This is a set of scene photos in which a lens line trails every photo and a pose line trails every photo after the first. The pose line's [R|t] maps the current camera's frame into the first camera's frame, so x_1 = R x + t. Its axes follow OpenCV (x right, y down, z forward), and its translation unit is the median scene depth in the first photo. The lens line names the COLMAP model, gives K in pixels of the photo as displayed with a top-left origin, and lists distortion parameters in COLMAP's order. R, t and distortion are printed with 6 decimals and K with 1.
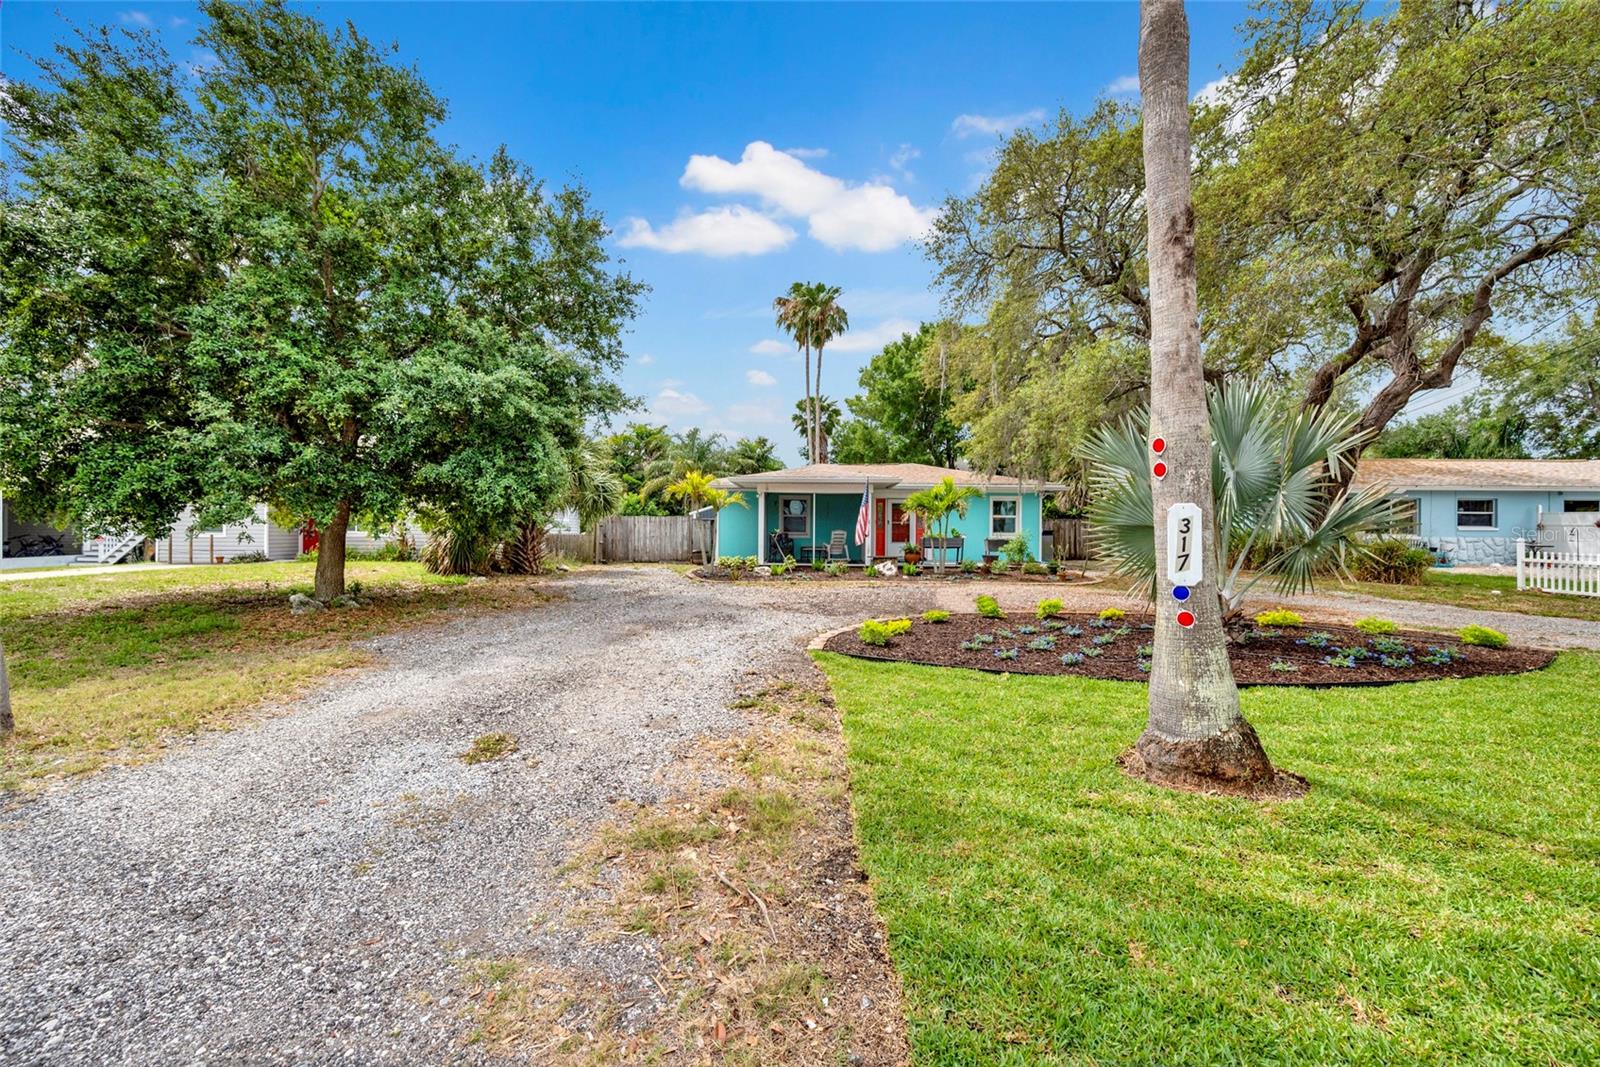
lens RADIAL K [[640.2, 0, 789.4], [0, 640.2, 529.6], [0, 0, 1]] dist [-0.007541, 0.000272]
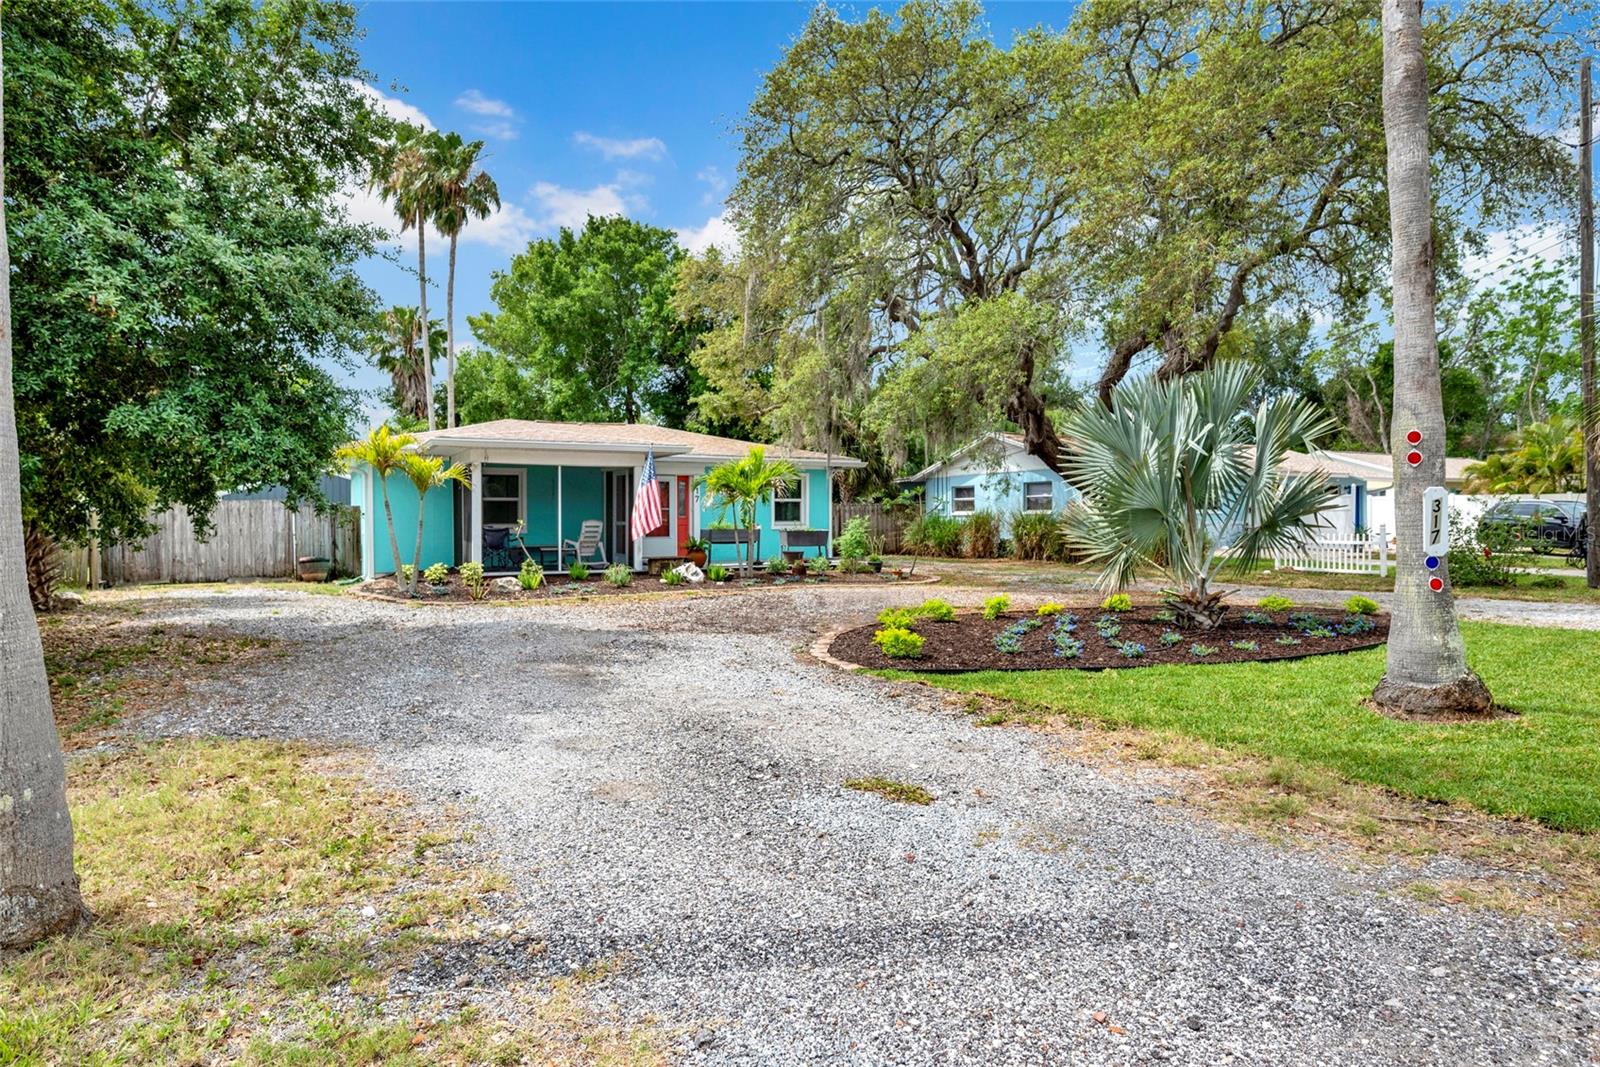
lens RADIAL K [[954.9, 0, 803.8], [0, 954.9, 523.9], [0, 0, 1]] dist [0.016805, -0.001556]
pose [[0.871359, -0.014480, 0.490433, -0.123436], [0.012579, 0.999895, 0.007173, -0.000005], [-0.490485, -0.000081, 0.871449, 0.001485]]
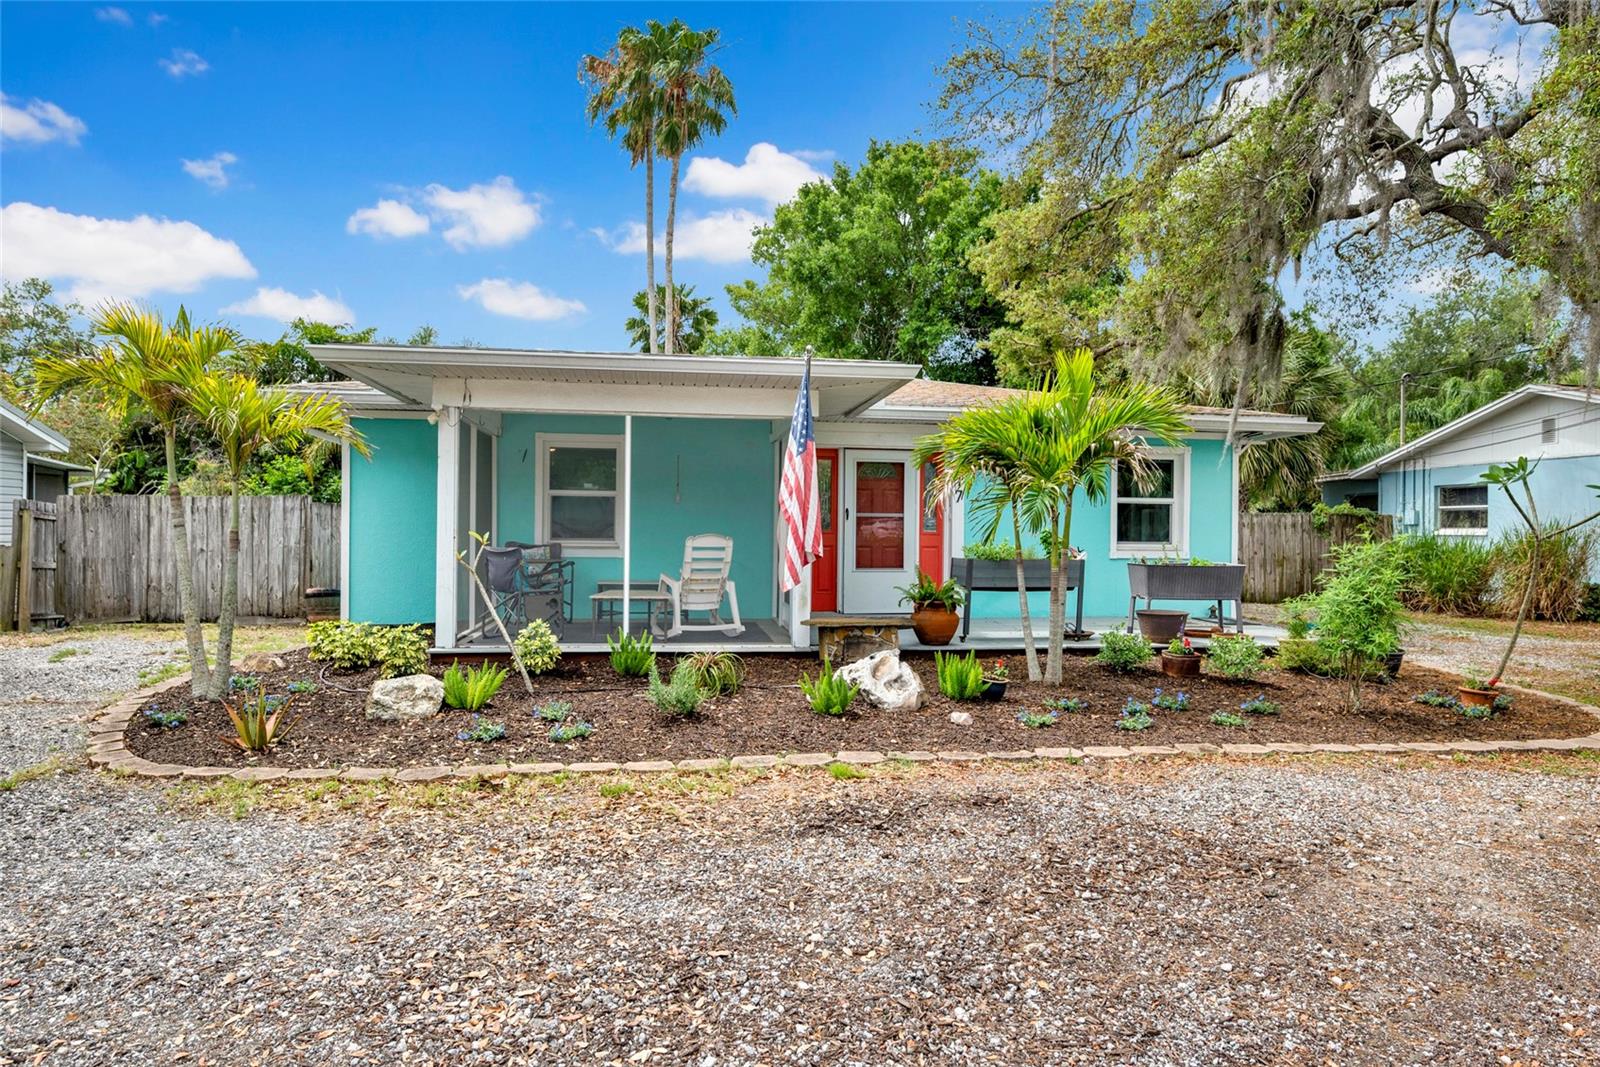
lens RADIAL K [[954.9, 0, 804.9], [0, 954.9, 530.4], [0, 0, 1]] dist [0.016805, -0.001556]
pose [[0.985241, 0.002949, 0.171147, 0.023192], [-0.002605, 0.999994, -0.002238, -0.000494], [-0.171153, 0.001759, 0.985243, 0.285717]]
